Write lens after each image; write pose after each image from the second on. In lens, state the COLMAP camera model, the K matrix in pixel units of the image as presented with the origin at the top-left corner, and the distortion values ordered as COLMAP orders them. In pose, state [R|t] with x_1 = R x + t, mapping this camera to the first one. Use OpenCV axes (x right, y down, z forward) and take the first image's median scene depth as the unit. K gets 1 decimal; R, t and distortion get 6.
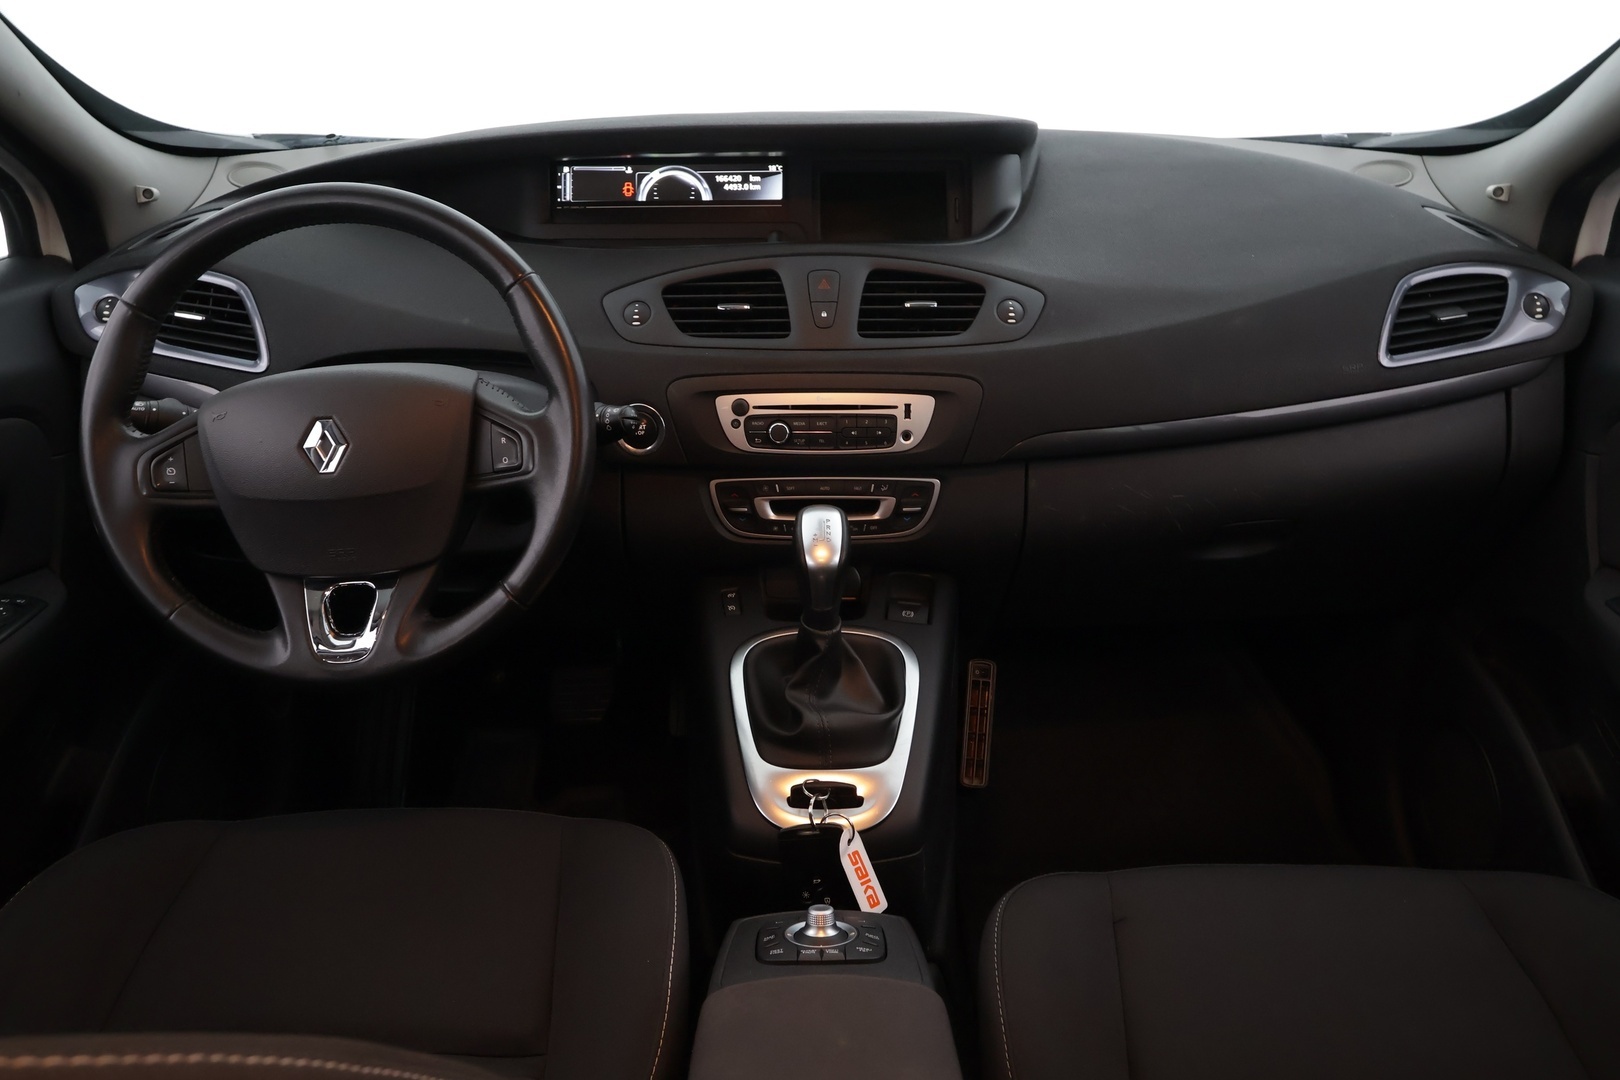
lens RADIAL K [[1249.4, 0, 810.0], [0, 1249.4, 540.0], [0, 0, 1]] dist [0.000347, -0.007640]
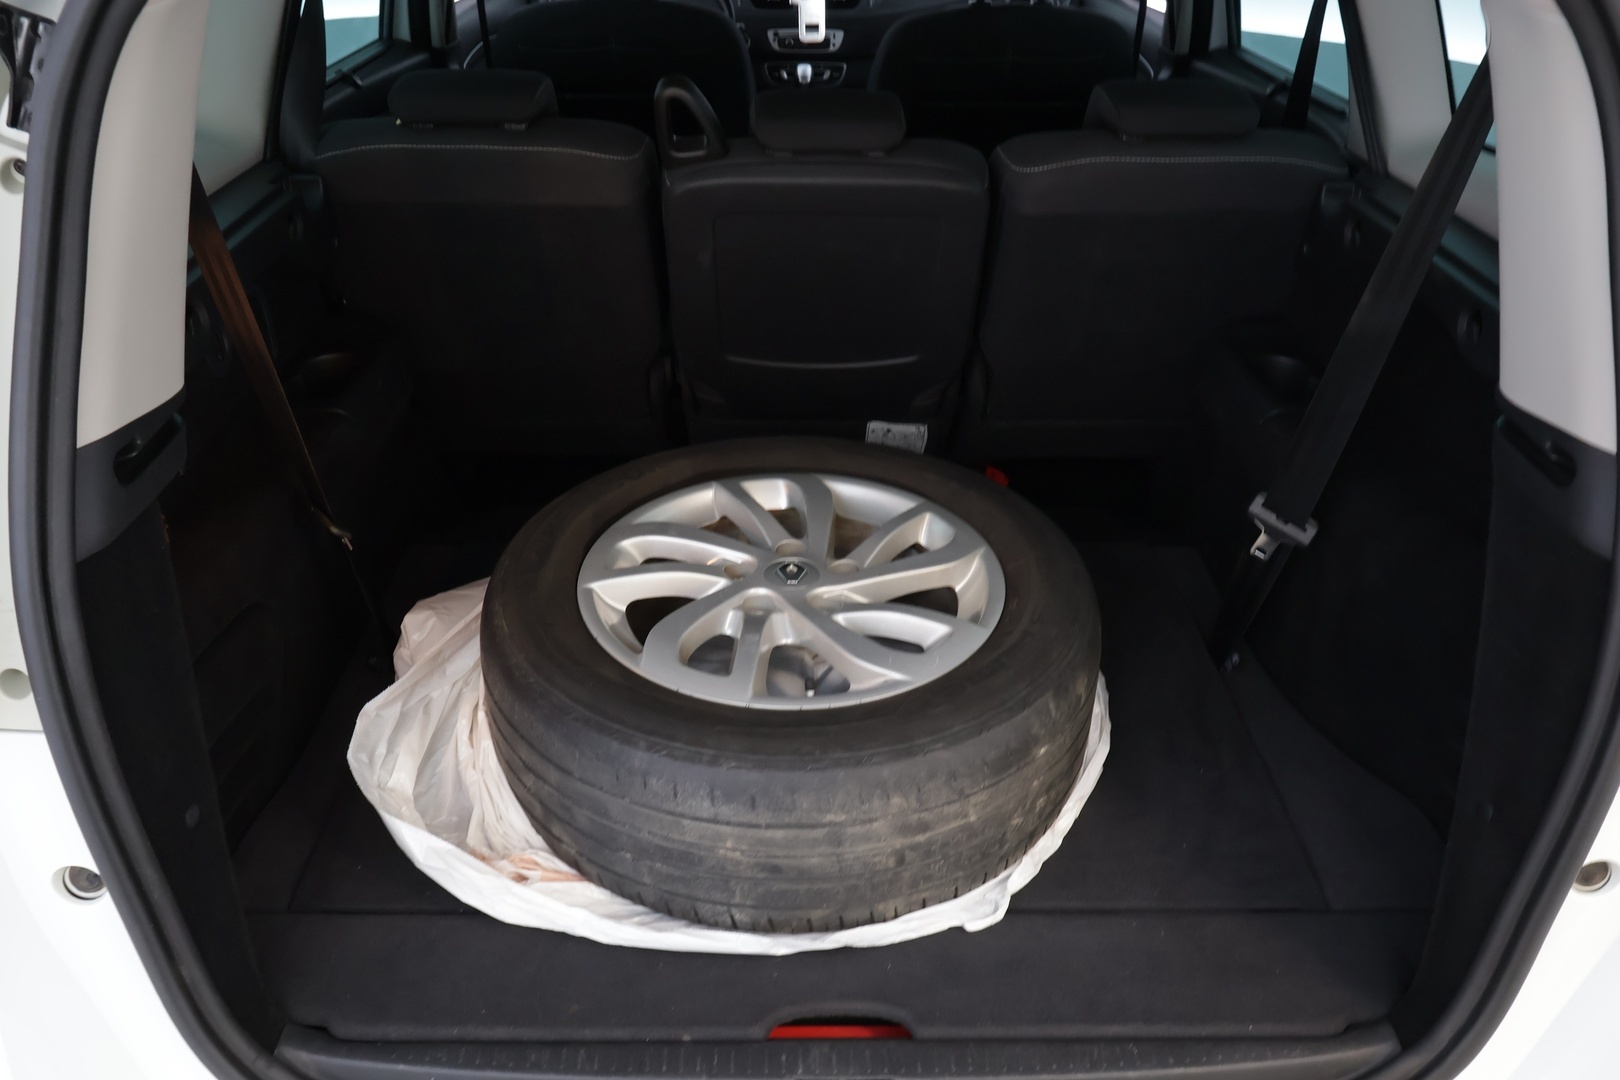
lens RADIAL K [[1249.4, 0, 810.0], [0, 1249.4, 540.0], [0, 0, 1]] dist [0.000347, -0.007640]
pose [[0.999930, 0.002513, 0.011522, -0.007866], [-0.003689, 0.994652, 0.103213, 0.749571], [-0.011201, -0.103248, 0.994593, -1.967750]]
